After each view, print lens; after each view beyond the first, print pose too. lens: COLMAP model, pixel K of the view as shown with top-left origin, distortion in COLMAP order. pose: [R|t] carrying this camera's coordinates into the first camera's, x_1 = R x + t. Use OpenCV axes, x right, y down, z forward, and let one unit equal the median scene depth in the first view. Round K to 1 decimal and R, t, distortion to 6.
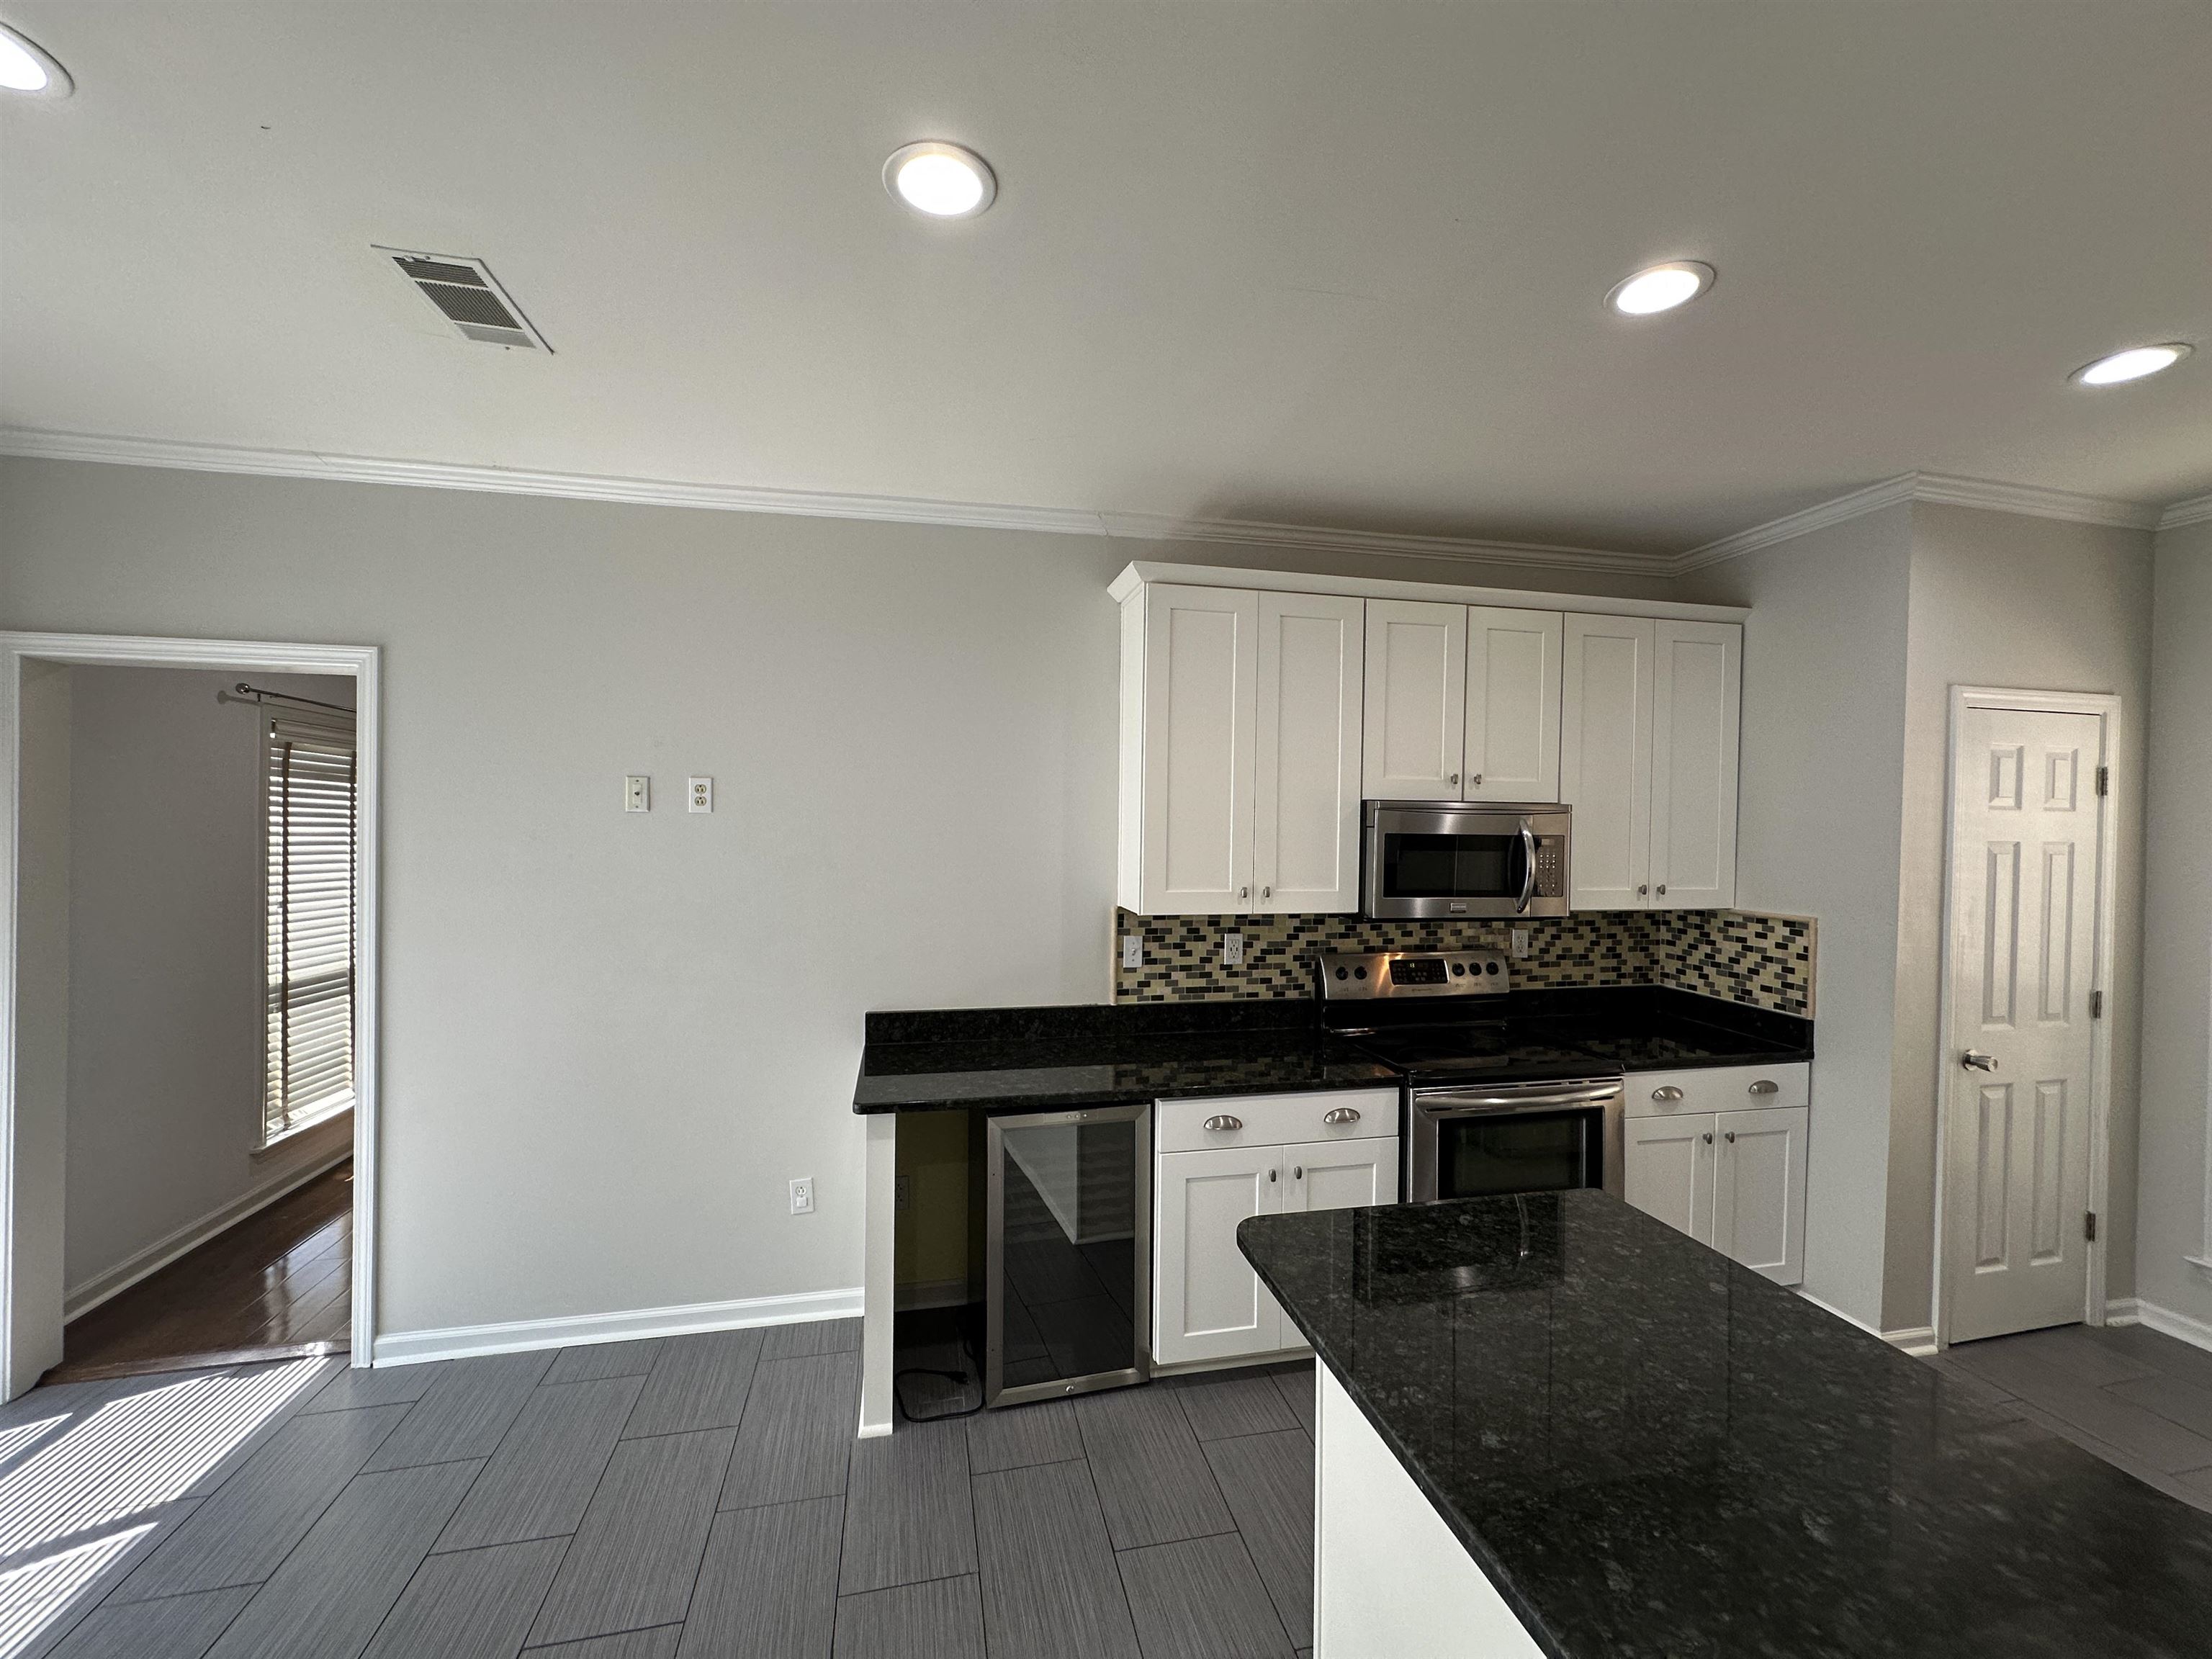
lens RADIAL K [[884.3, 0, 1109.6], [0, 884.3, 832.8], [0, 0, 1]] dist [0.000321, 0.000543]
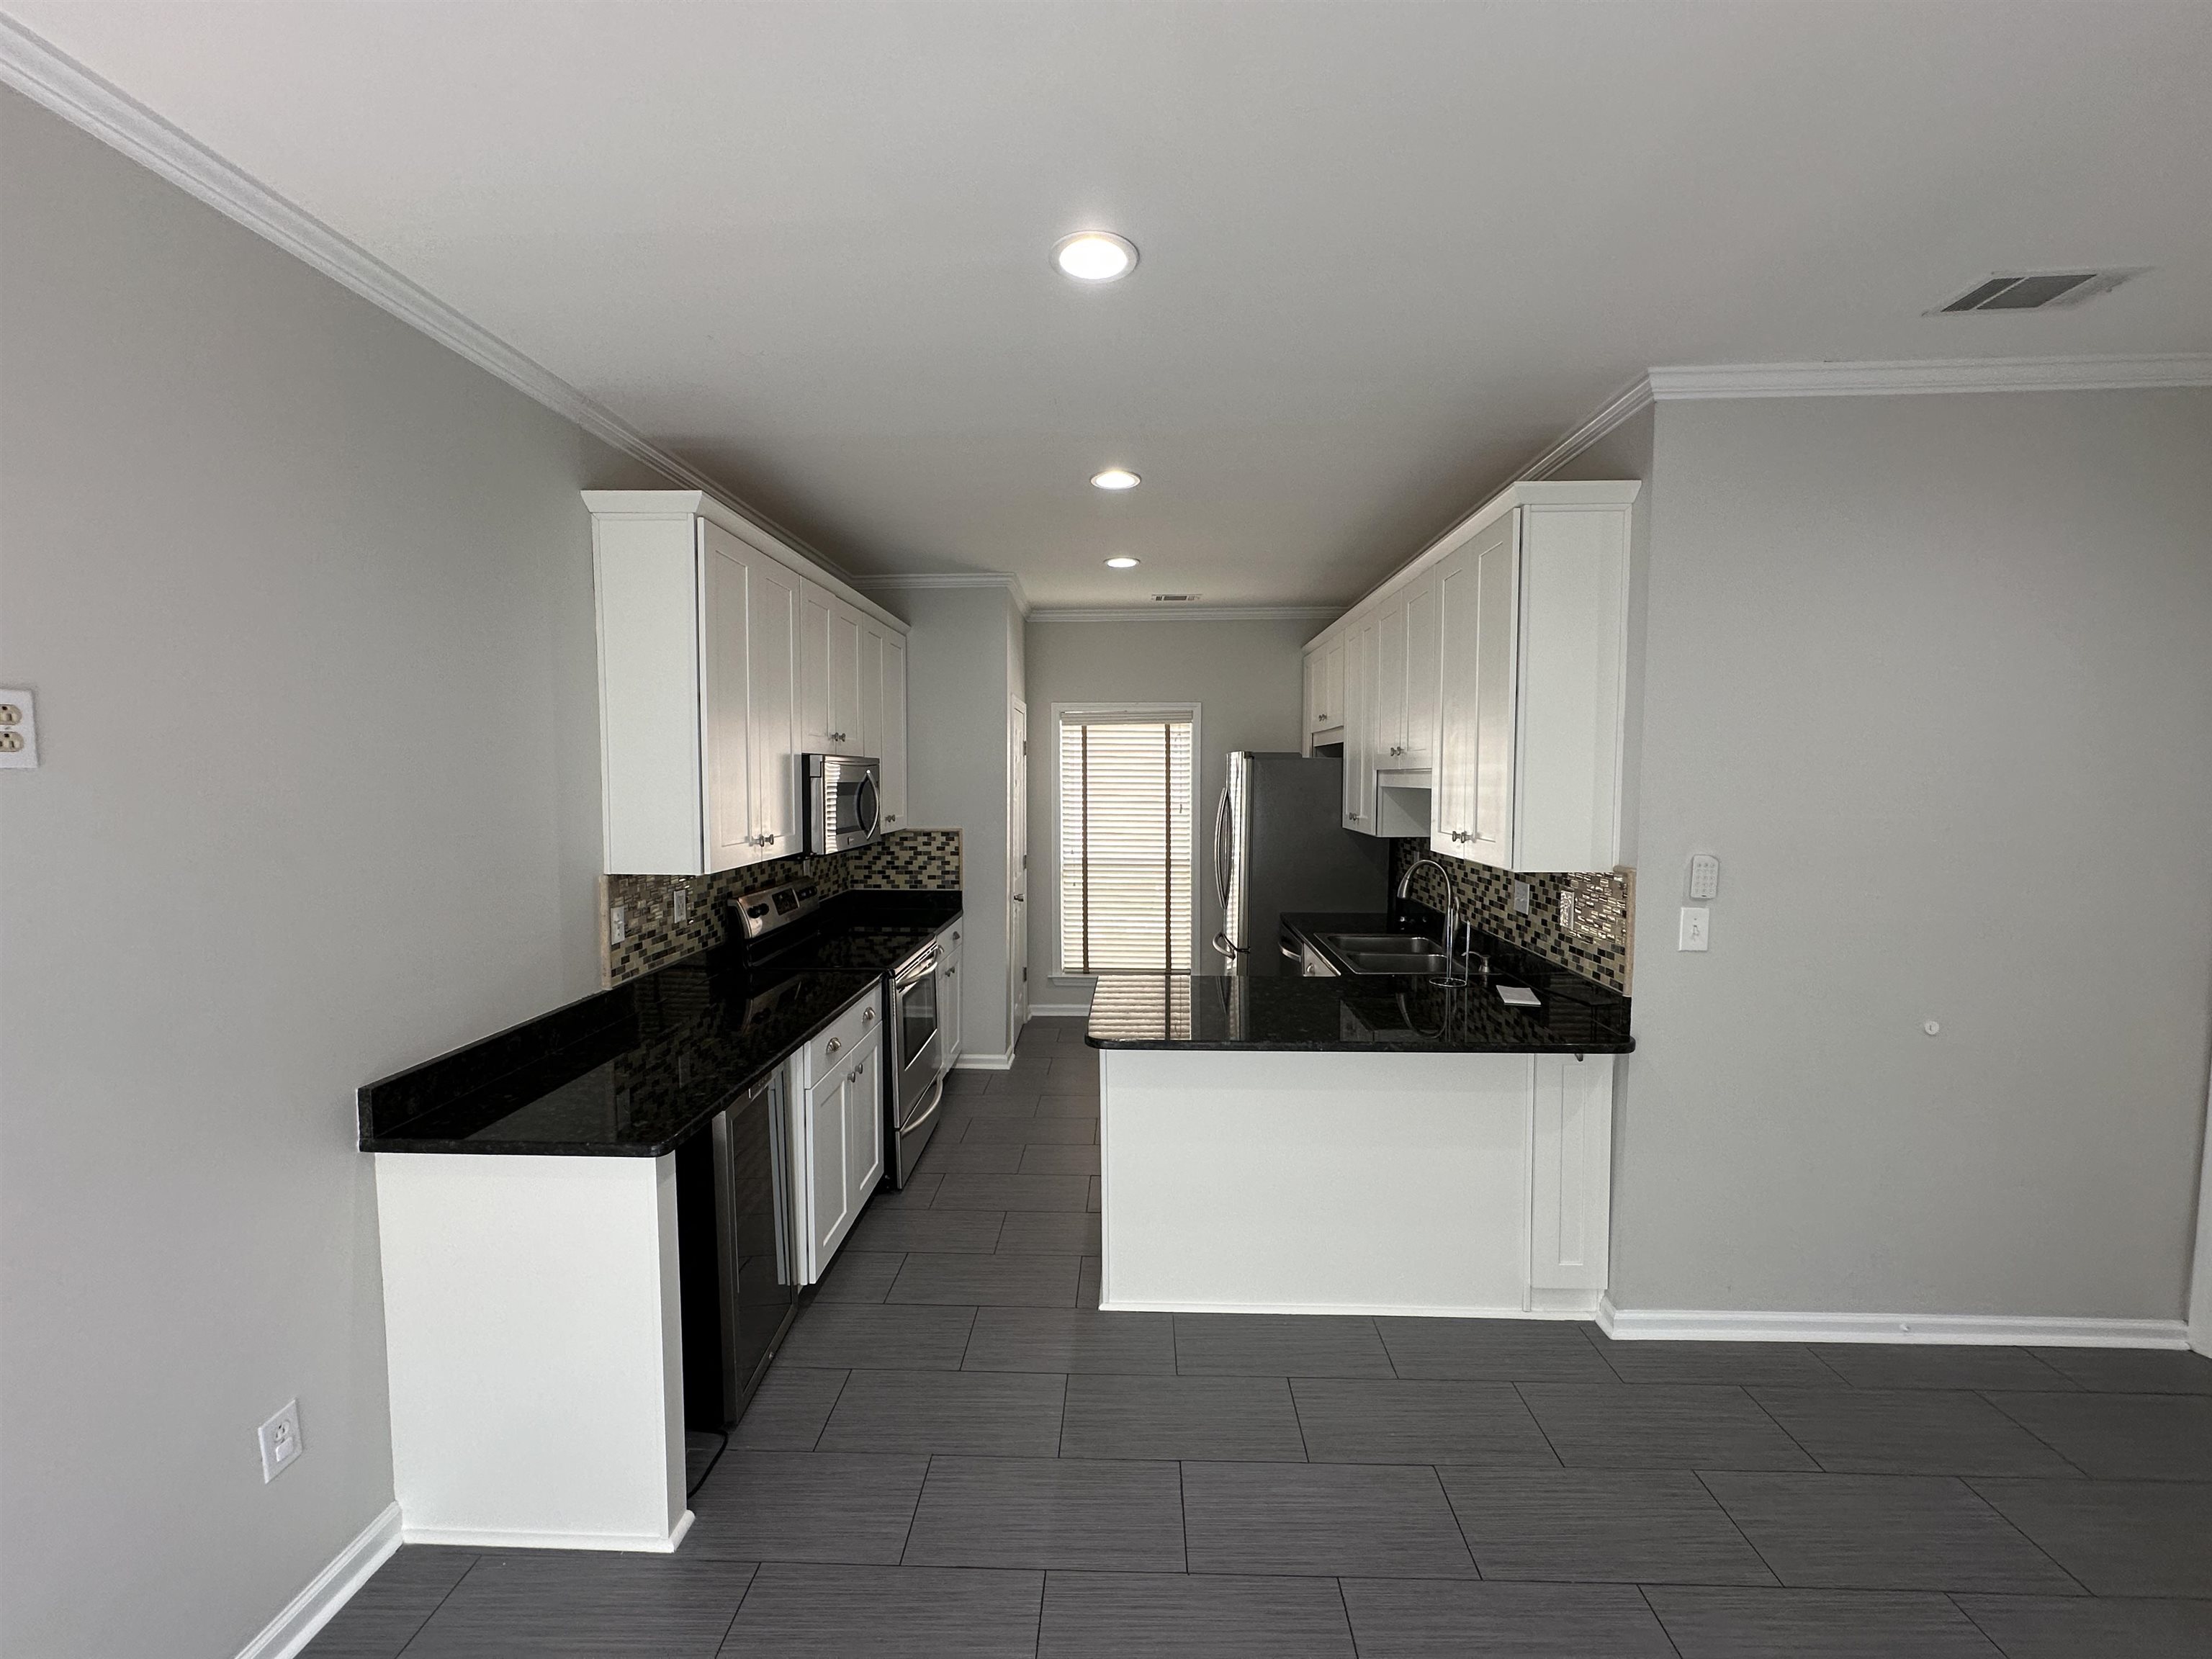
lens RADIAL K [[884.3, 0, 1109.6], [0, 884.3, 832.8], [0, 0, 1]] dist [0.000321, 0.000543]
pose [[0.242040, -0.076010, 0.967284, -0.680499], [0.016024, 0.997104, 0.074344, -0.012703], [-0.970134, -0.002494, 0.242557, 0.314912]]
